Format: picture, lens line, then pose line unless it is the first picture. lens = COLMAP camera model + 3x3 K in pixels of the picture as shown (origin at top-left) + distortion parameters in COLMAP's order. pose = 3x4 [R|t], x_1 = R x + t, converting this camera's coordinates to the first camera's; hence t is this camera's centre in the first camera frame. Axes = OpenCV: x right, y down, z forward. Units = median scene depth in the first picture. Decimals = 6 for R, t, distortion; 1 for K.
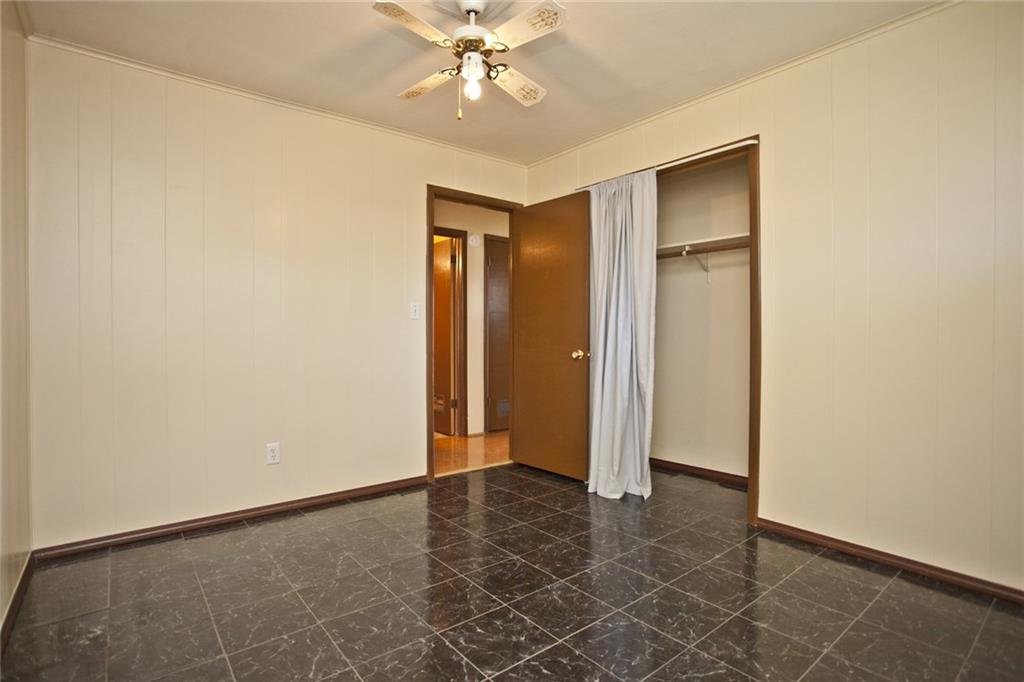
lens RADIAL K [[498.3, 0, 513.0], [0, 498.3, 340.5], [0, 0, 1]] dist [-0.074463, 0.027508]
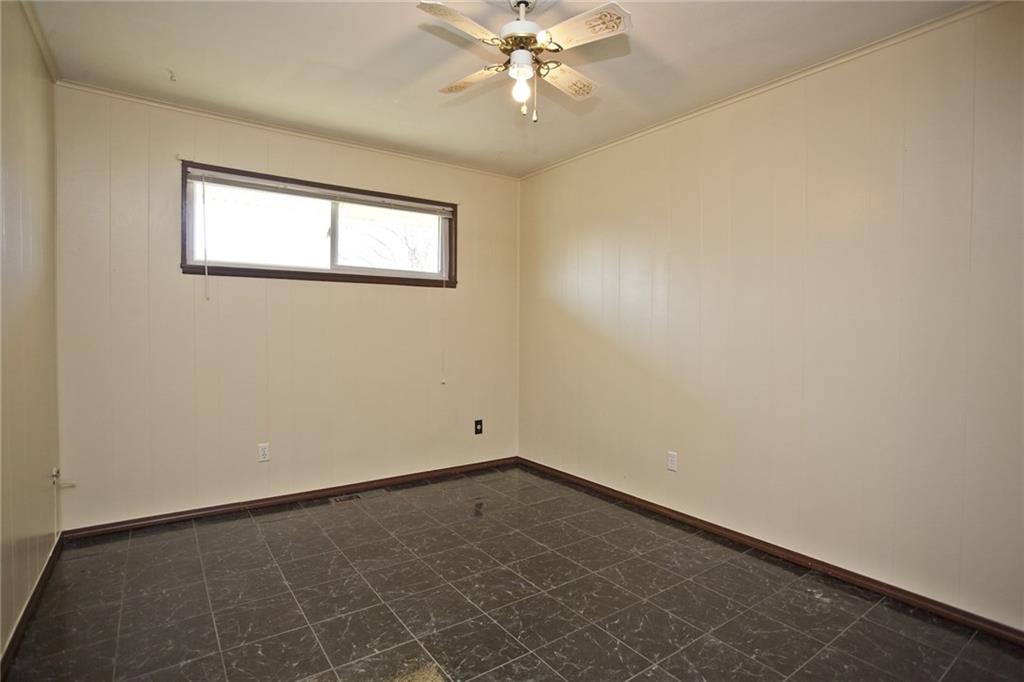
lens RADIAL K [[498.3, 0, 513.0], [0, 498.3, 340.5], [0, 0, 1]] dist [-0.074463, 0.027508]
pose [[-0.998294, -0.005742, 0.058101, -0.134396], [-0.003929, 0.999503, 0.031278, -0.077326], [-0.058252, 0.030997, -0.997821, 2.043305]]
